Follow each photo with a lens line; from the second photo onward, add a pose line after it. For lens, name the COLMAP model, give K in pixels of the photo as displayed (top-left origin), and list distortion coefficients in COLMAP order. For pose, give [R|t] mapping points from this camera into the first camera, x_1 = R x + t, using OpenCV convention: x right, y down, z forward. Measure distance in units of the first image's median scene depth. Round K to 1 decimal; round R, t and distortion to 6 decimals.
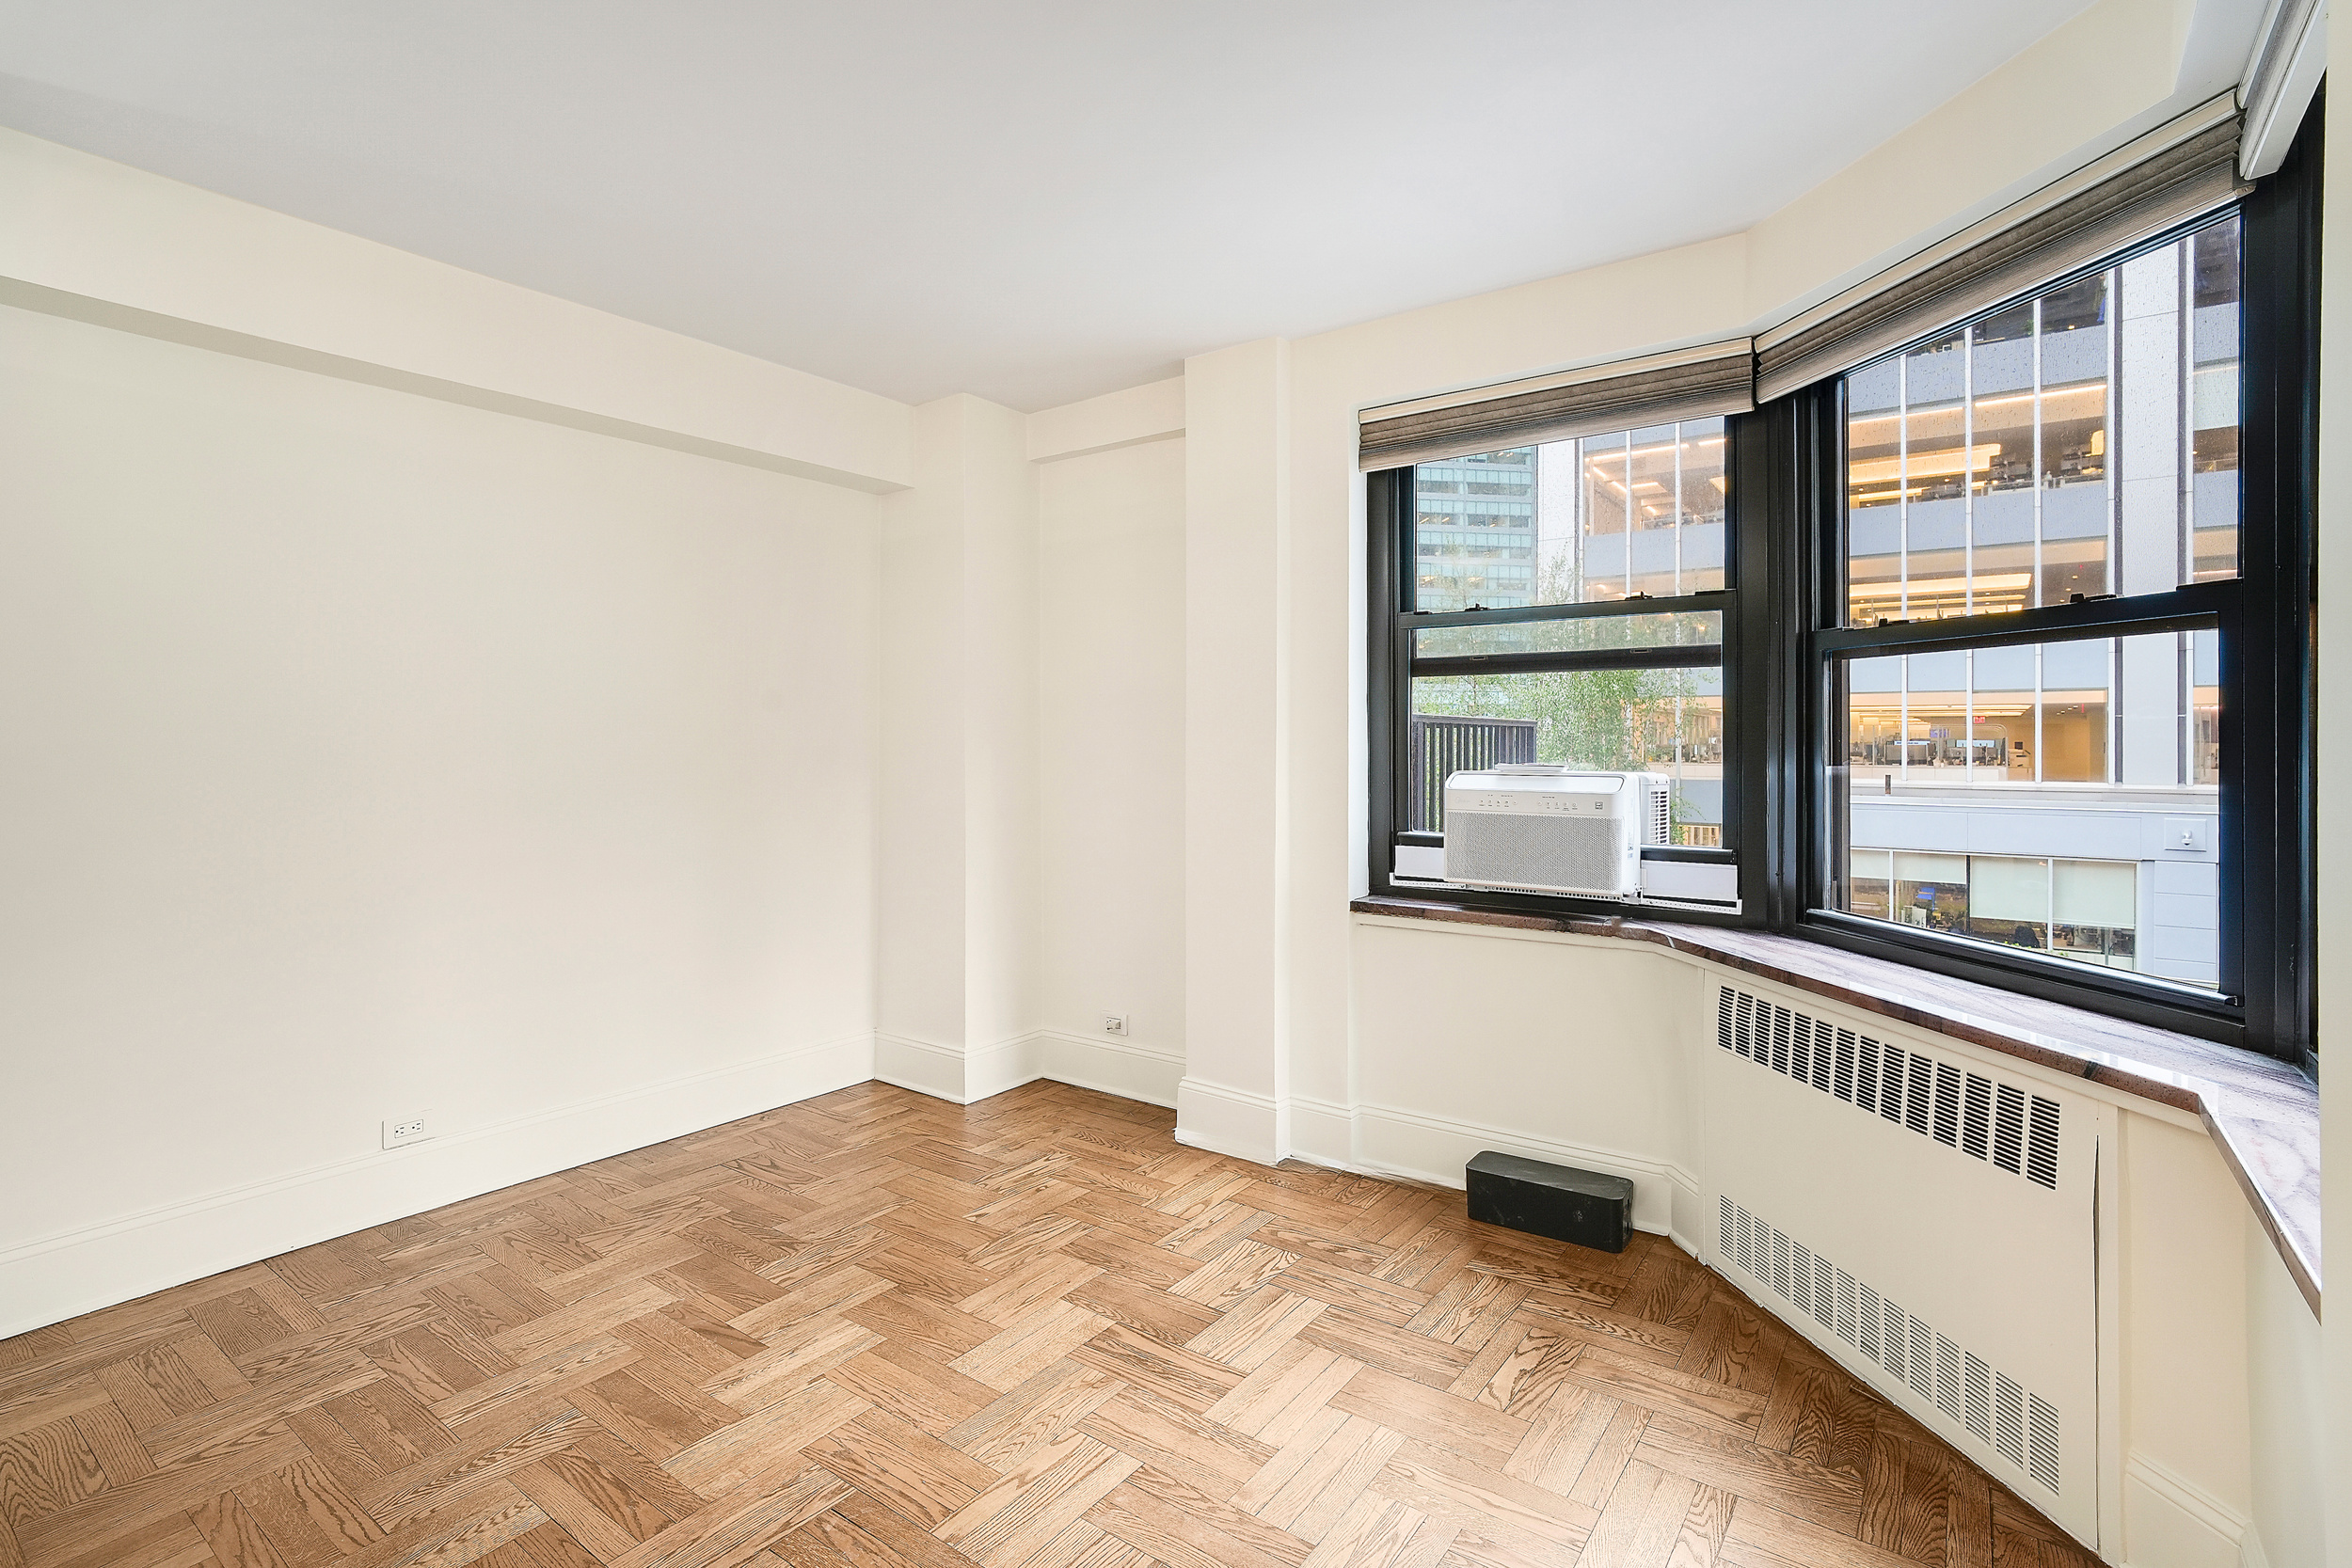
lens RADIAL K [[1127.5, 0, 1179.7], [0, 1127.5, 721.0], [0, 0, 1]] dist [0.000589, 0.000135]
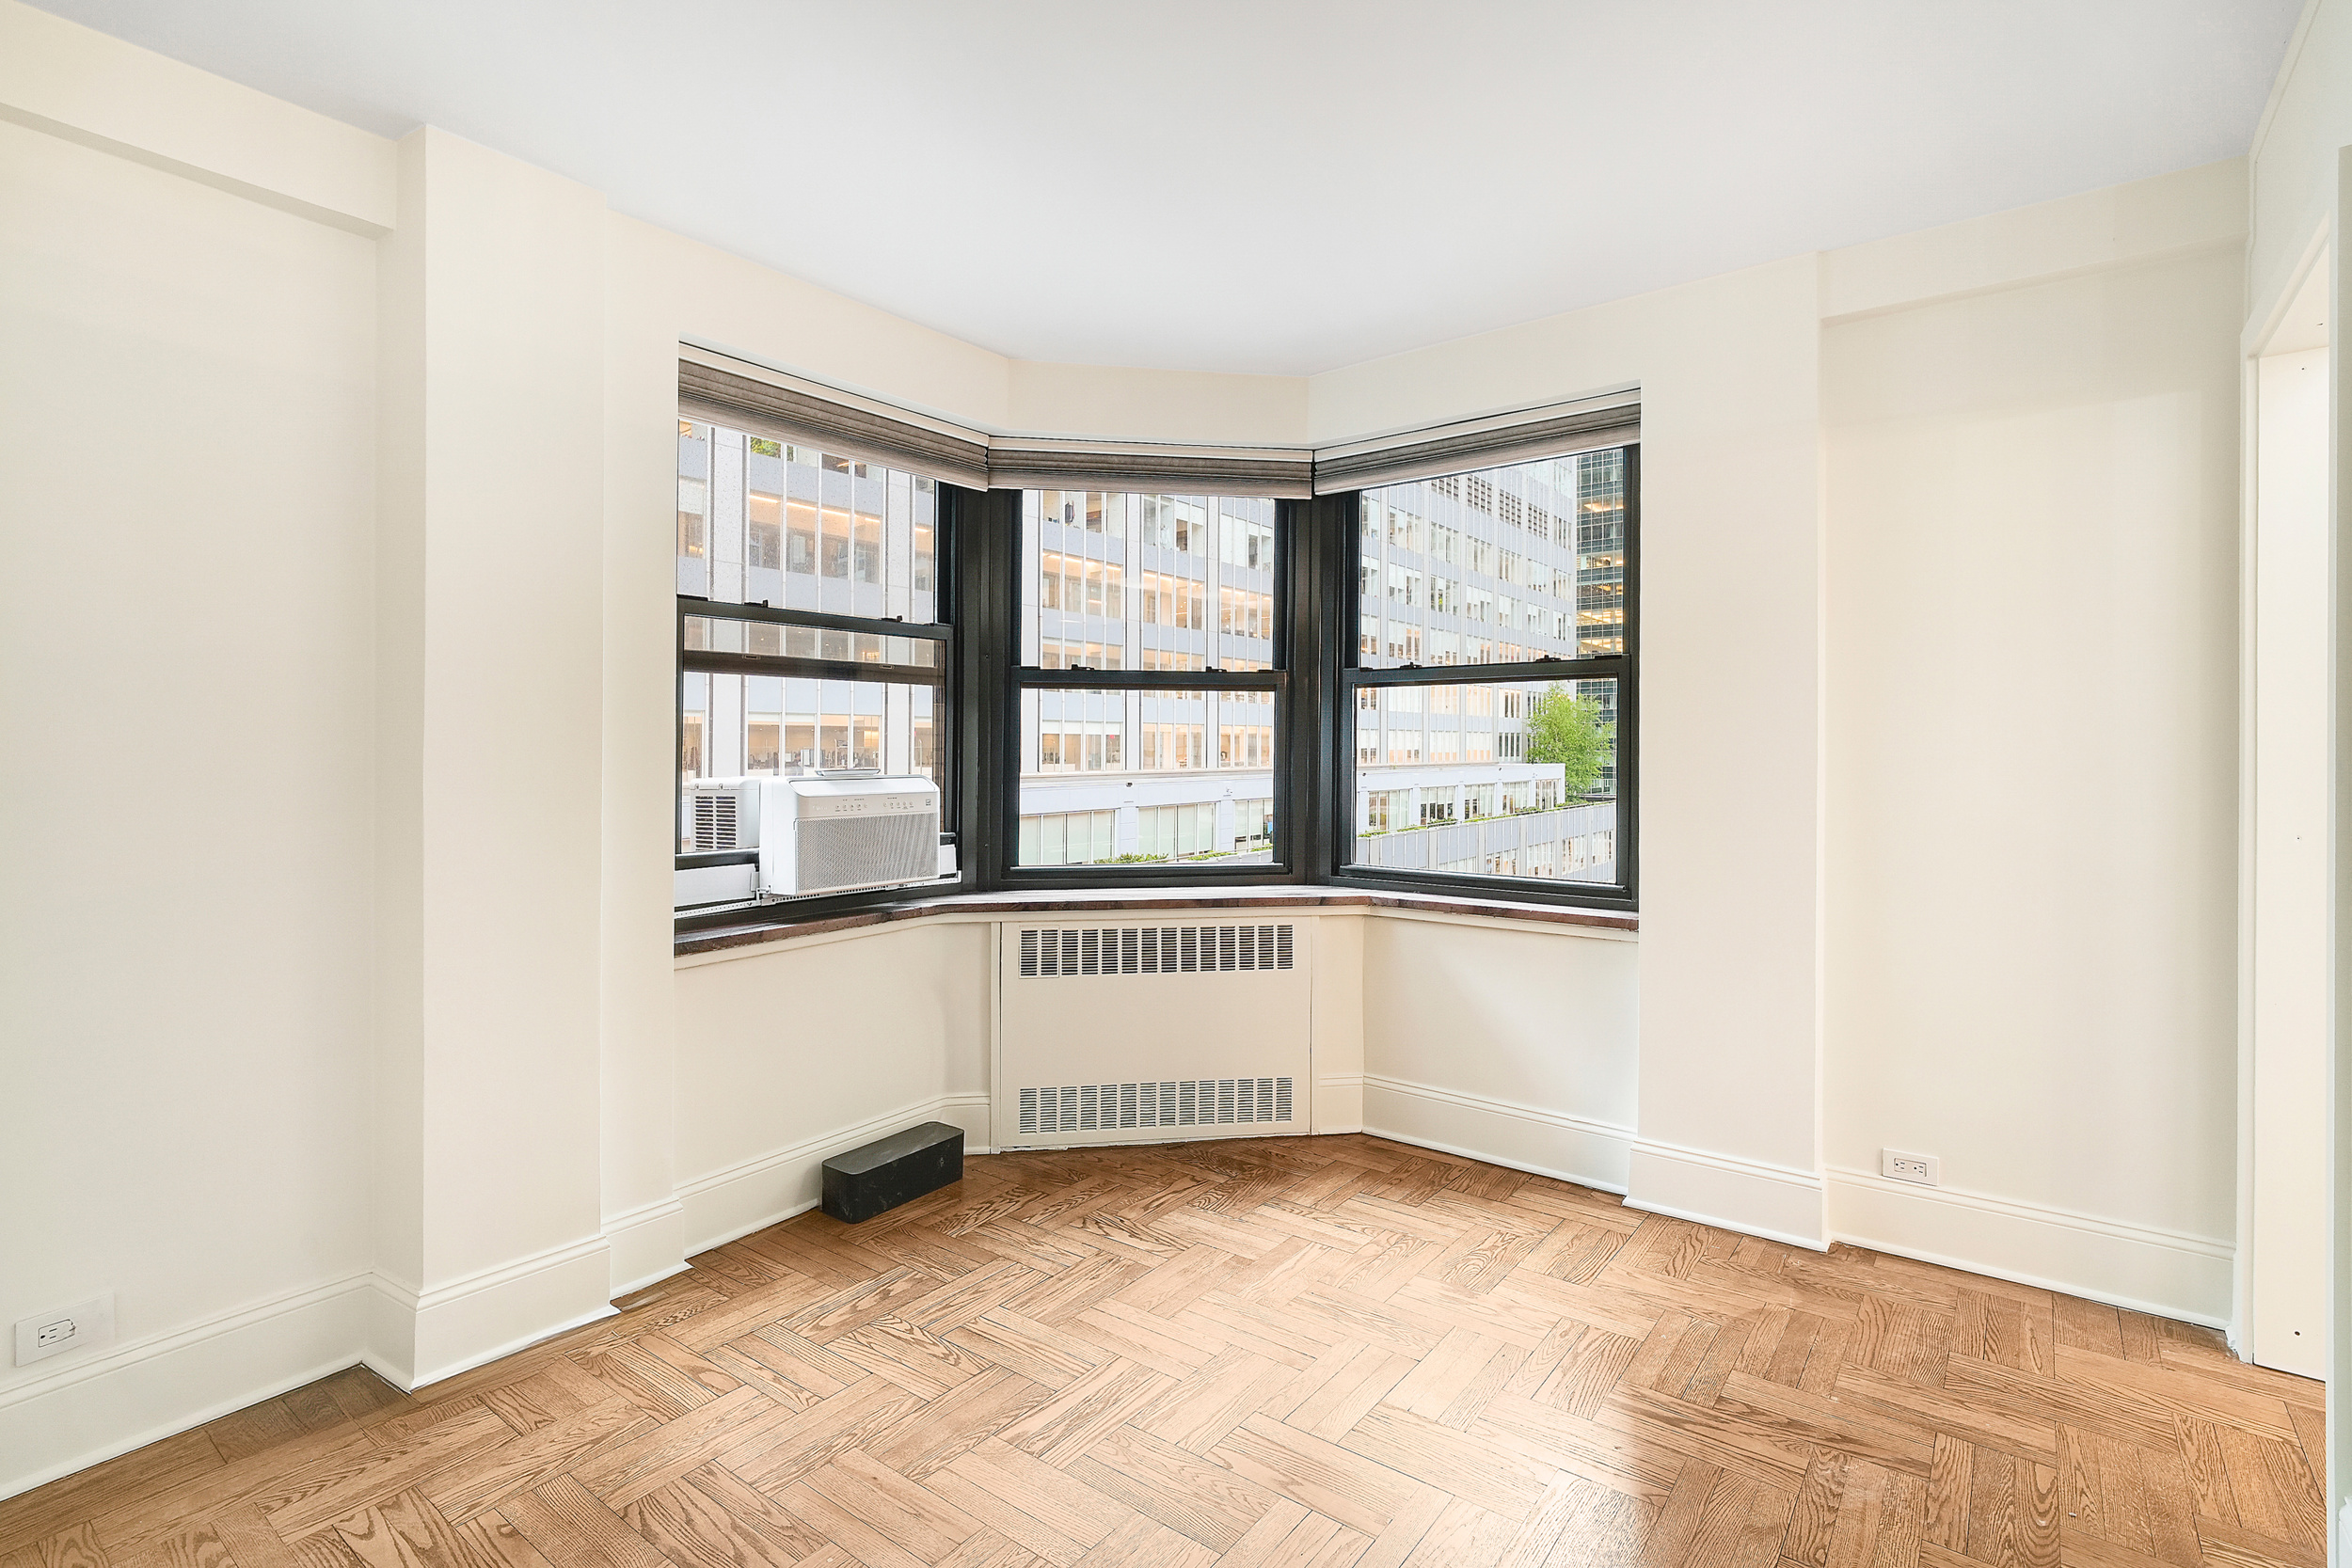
lens RADIAL K [[1115.0, 0, 1179.0], [0, 1115.0, 752.5], [0, 0, 1]] dist [0.001215, 0.000515]
pose [[0.021236, -0.002451, 0.999771, -0.784206], [-0.011668, 0.999928, 0.002699, 0.019361], [-0.999706, -0.011723, 0.021205, 0.757798]]
